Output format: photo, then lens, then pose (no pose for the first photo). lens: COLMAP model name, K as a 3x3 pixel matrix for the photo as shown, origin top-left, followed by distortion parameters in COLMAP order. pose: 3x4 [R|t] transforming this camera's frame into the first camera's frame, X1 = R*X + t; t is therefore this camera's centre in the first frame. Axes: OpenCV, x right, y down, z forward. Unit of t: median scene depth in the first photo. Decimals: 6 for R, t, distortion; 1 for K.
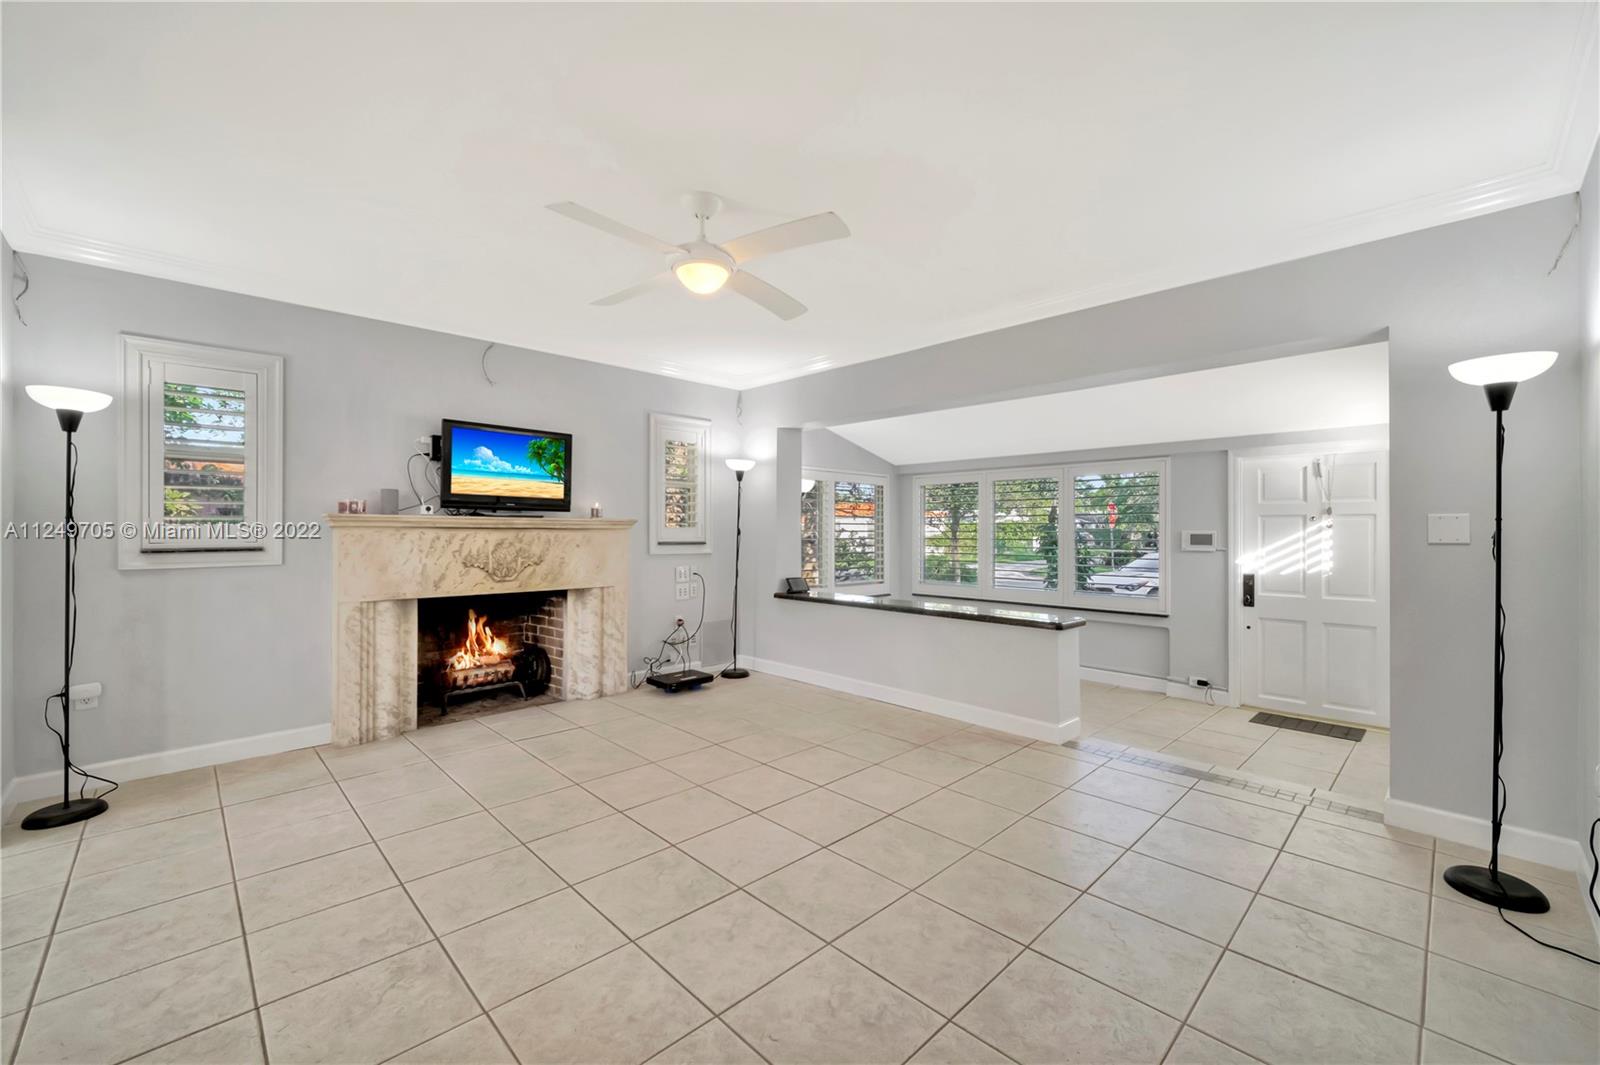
lens RADIAL K [[635.2, 0, 802.2], [0, 635.2, 539.7], [0, 0, 1]] dist [0.000399, 0.000148]
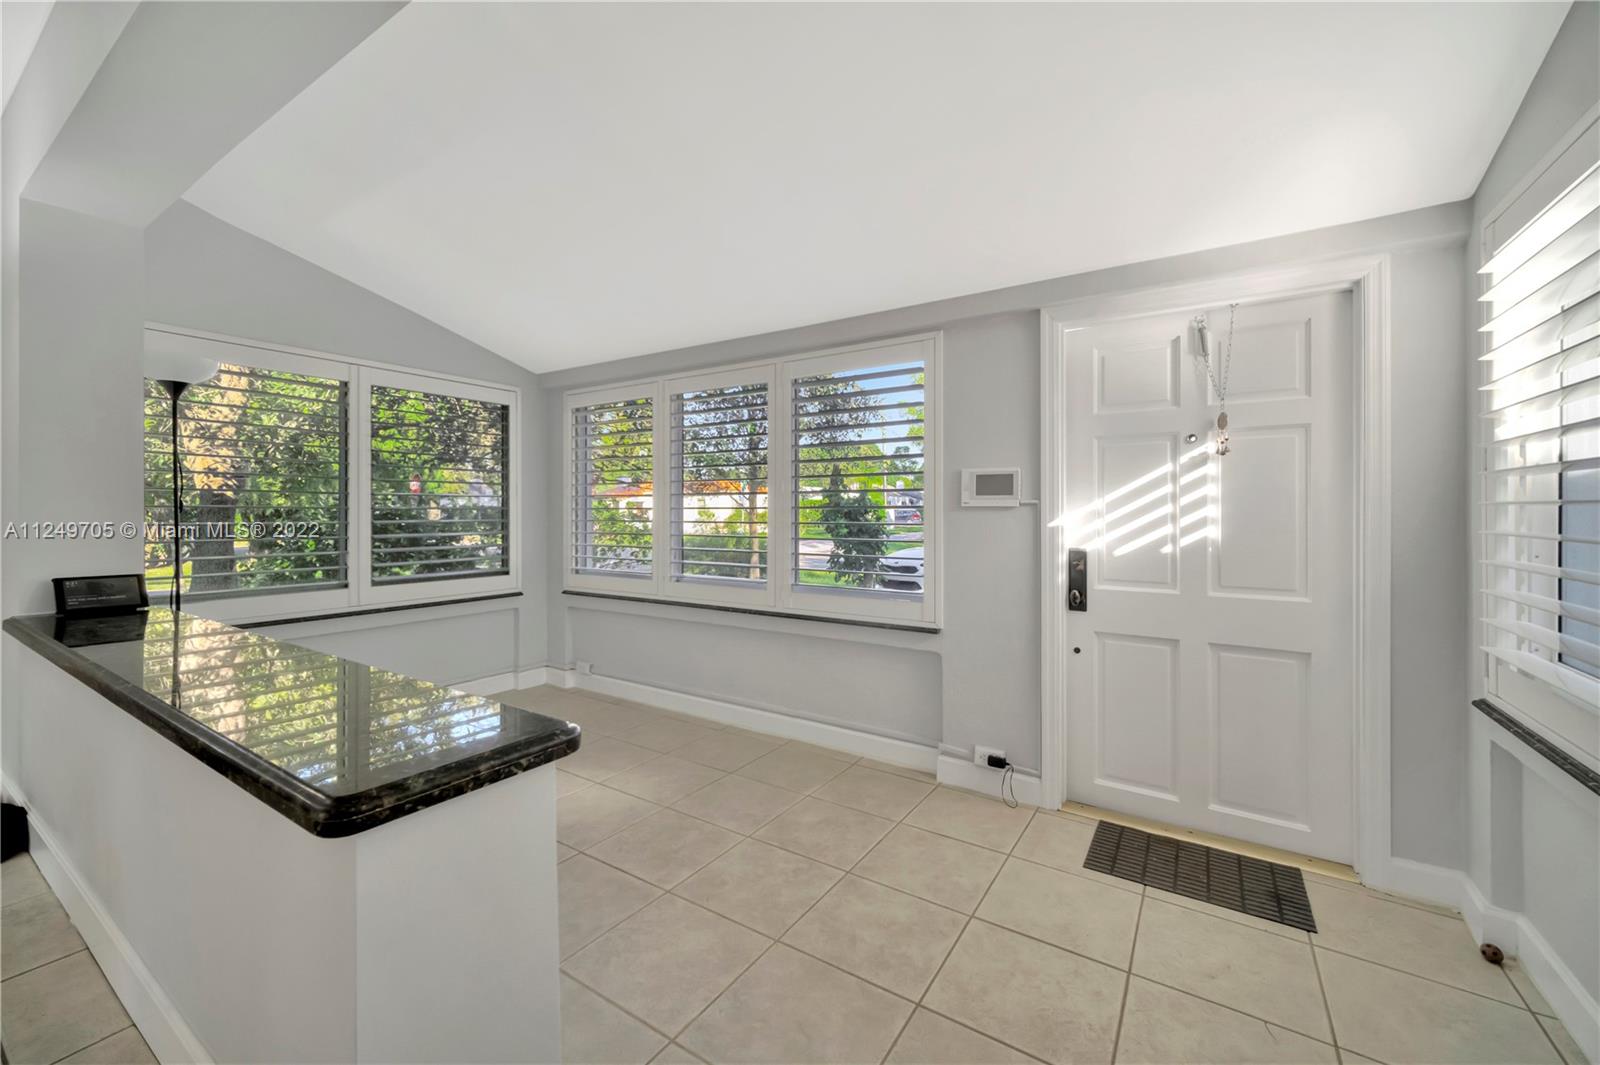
lens RADIAL K [[637.5, 0, 793.2], [0, 637.5, 512.7], [0, 0, 1]] dist [0.000291, 0.000014]
pose [[0.976128, -0.003259, 0.217173, 0.404939], [0.005300, 0.999947, -0.008818, 0.030156], [-0.217133, 0.009758, 0.976093, 0.603238]]
